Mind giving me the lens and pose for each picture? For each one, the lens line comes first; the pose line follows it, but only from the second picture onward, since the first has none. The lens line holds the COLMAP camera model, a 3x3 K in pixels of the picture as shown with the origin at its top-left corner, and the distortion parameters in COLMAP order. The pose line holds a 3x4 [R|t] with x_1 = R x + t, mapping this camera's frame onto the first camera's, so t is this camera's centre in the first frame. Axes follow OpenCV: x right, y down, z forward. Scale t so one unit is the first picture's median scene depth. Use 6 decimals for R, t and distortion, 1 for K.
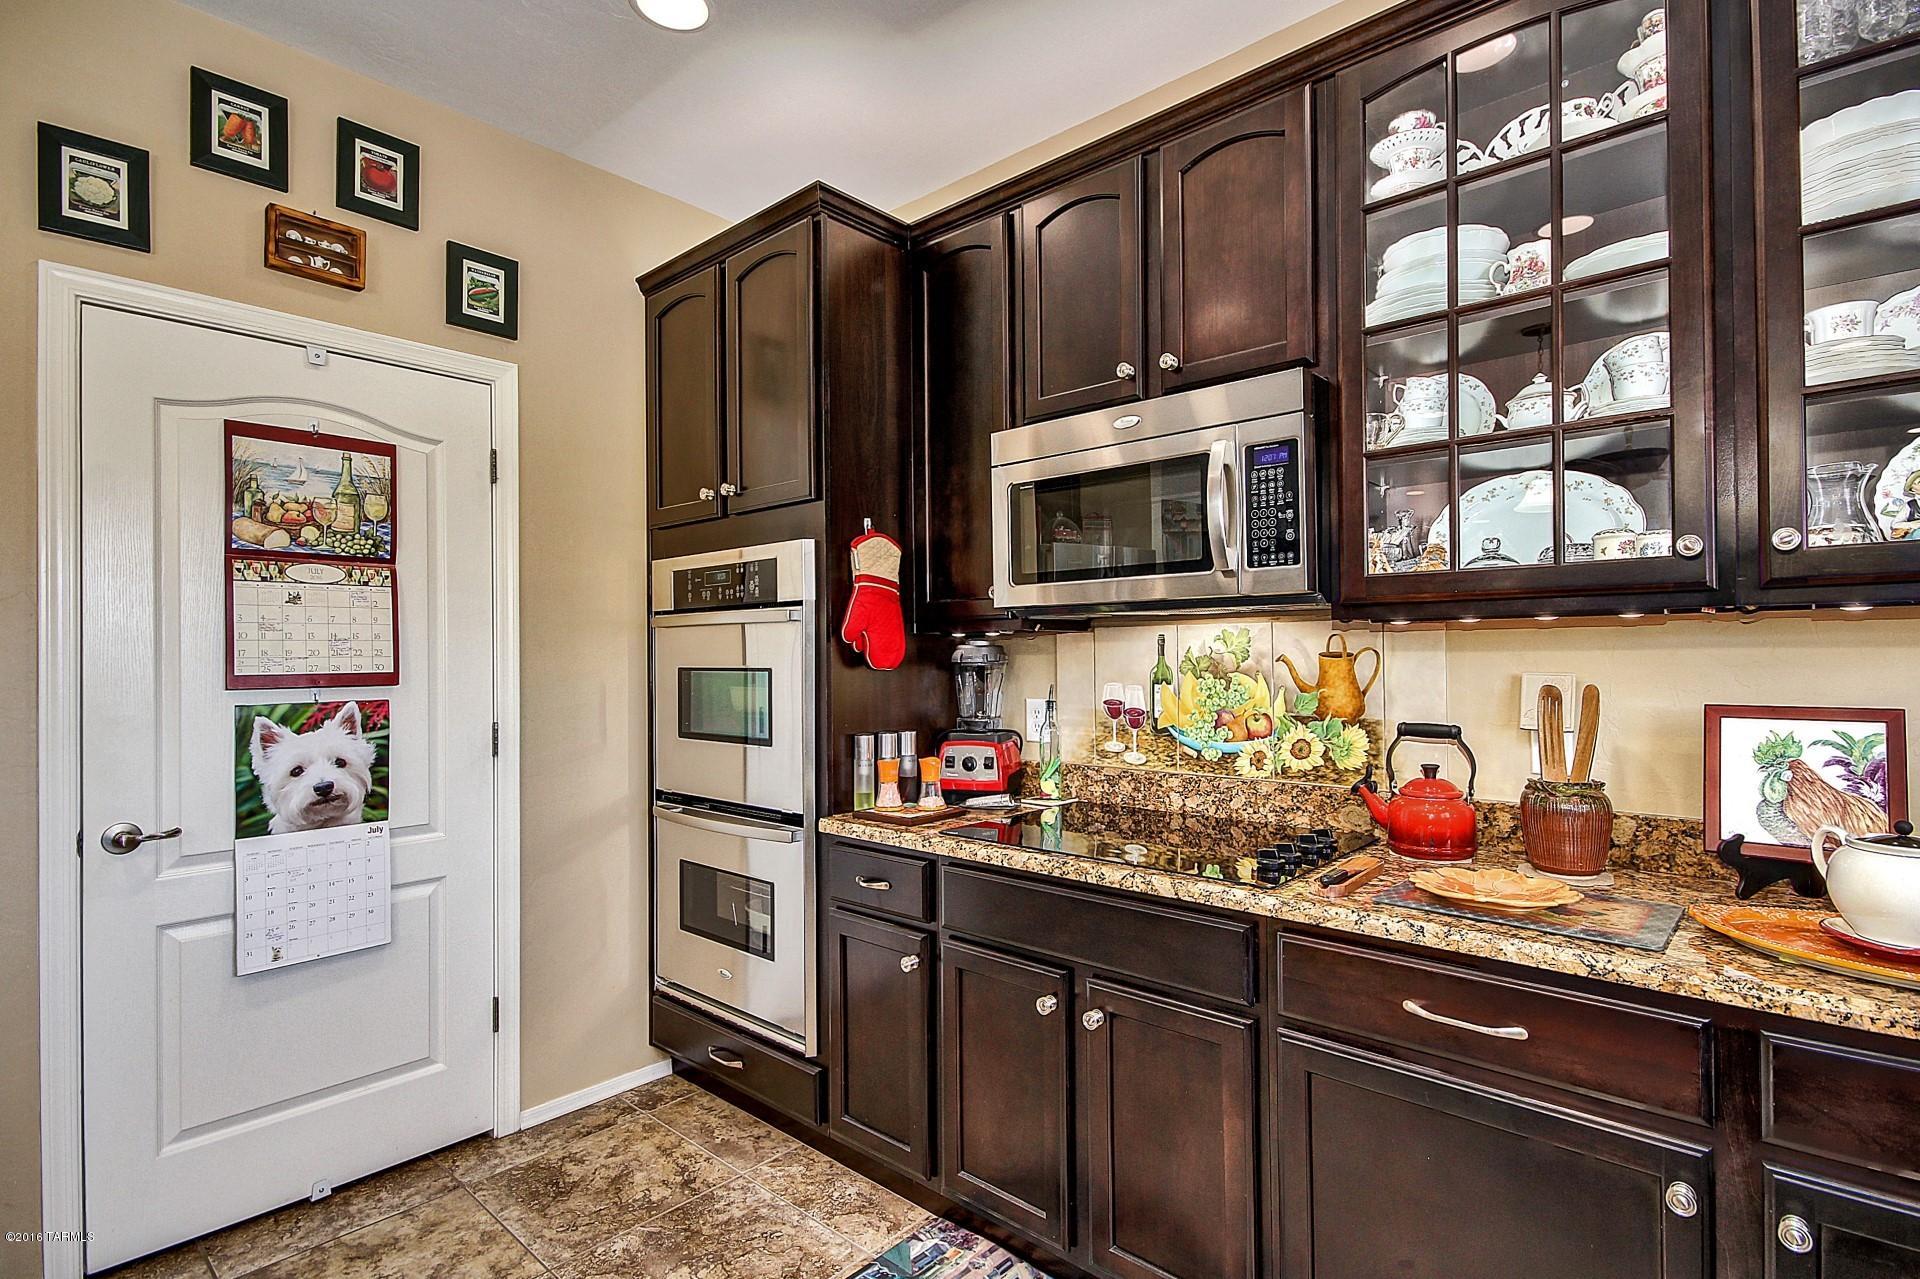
lens RADIAL K [[927.7, 0, 959.5], [0, 927.7, 648.2], [0, 0, 1]] dist [0.002569, 0.000587]
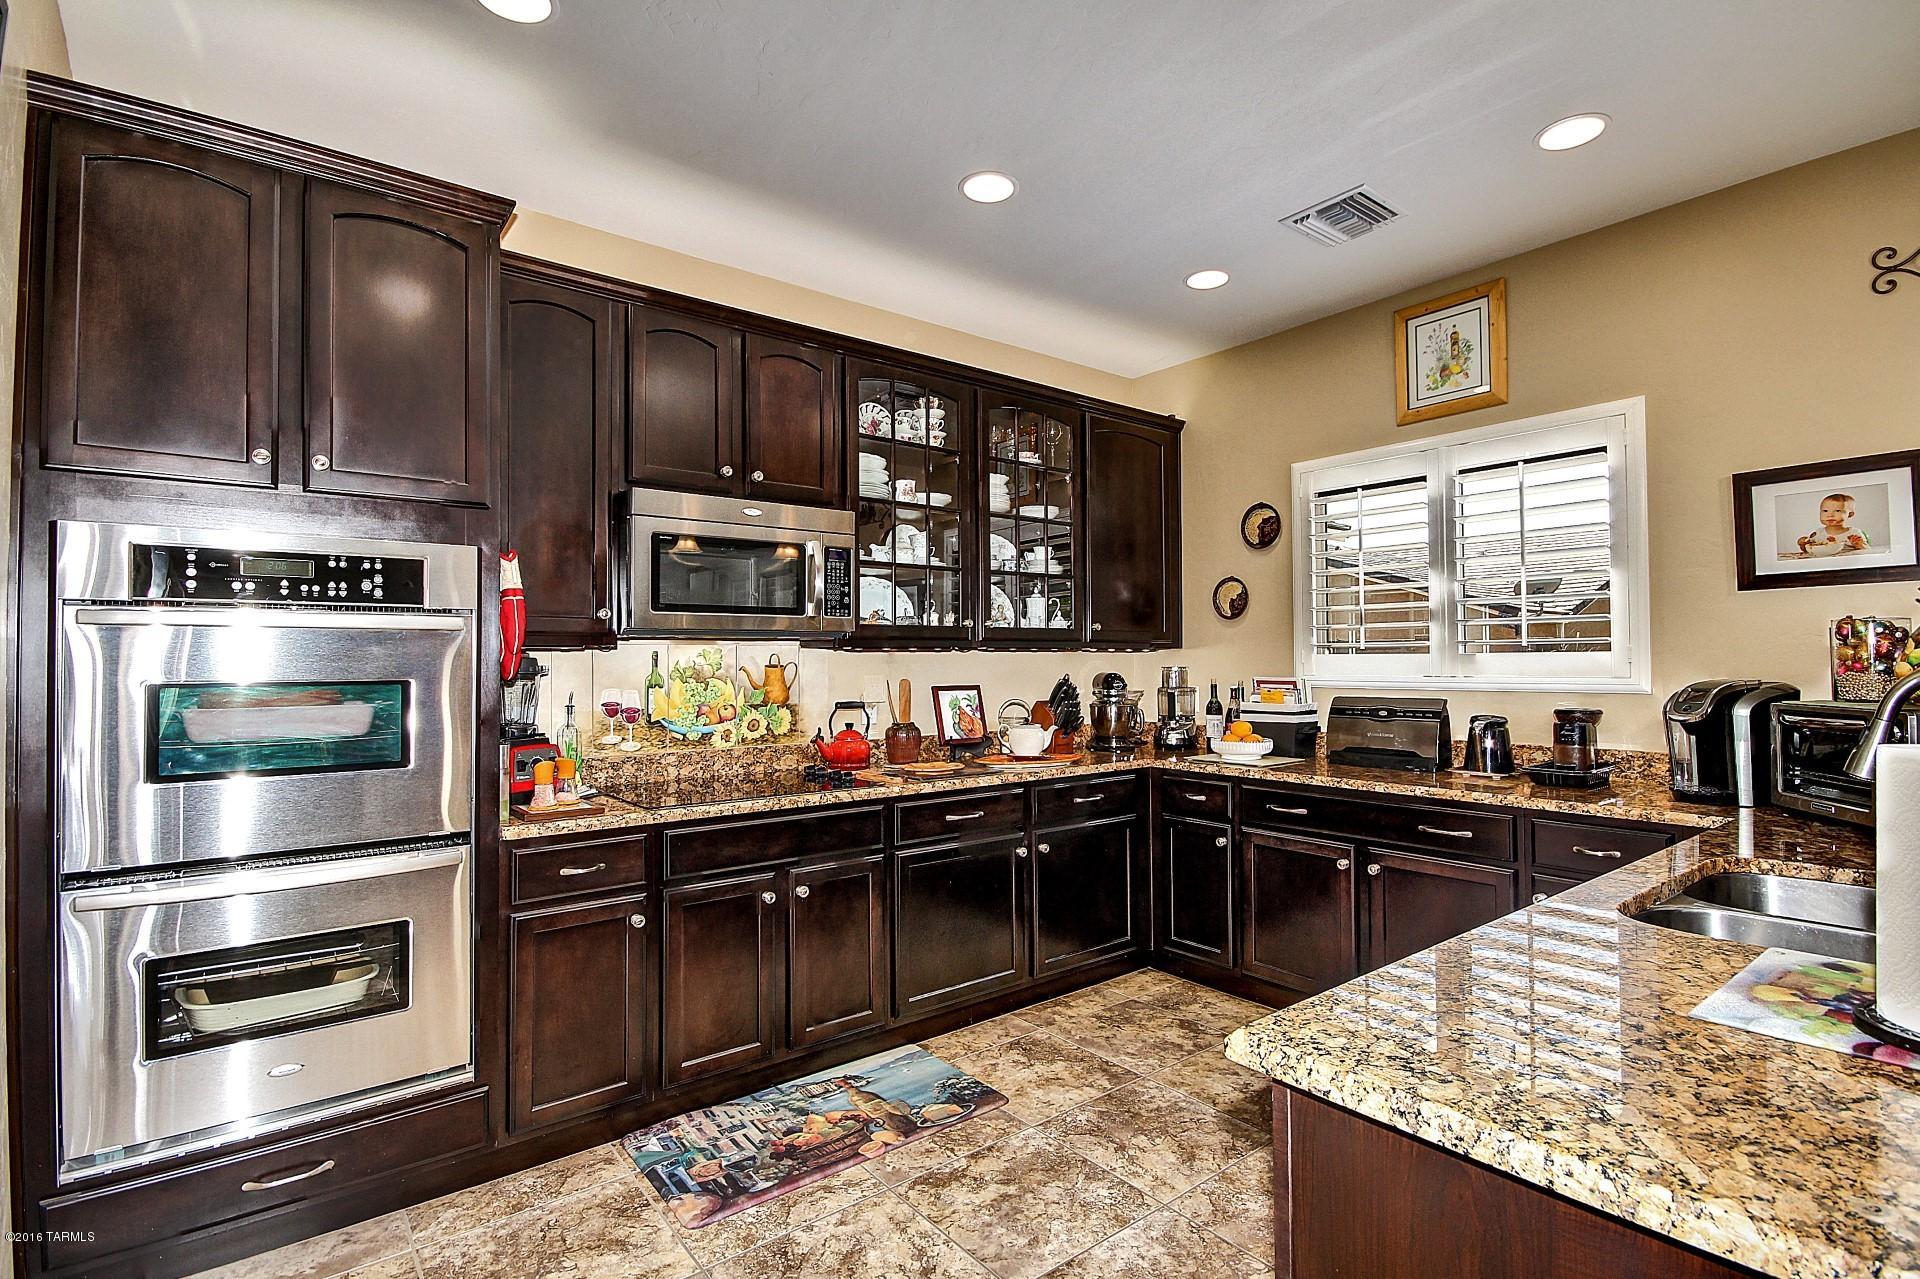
lens RADIAL K [[927.7, 0, 960.3], [0, 927.7, 643.0], [0, 0, 1]] dist [0.002569, 0.000587]
pose [[0.183075, 0.026645, 0.982738, -1.119806], [-0.002598, 0.999642, -0.026619, 0.008632], [-0.983096, 0.002320, 0.183079, 0.349250]]
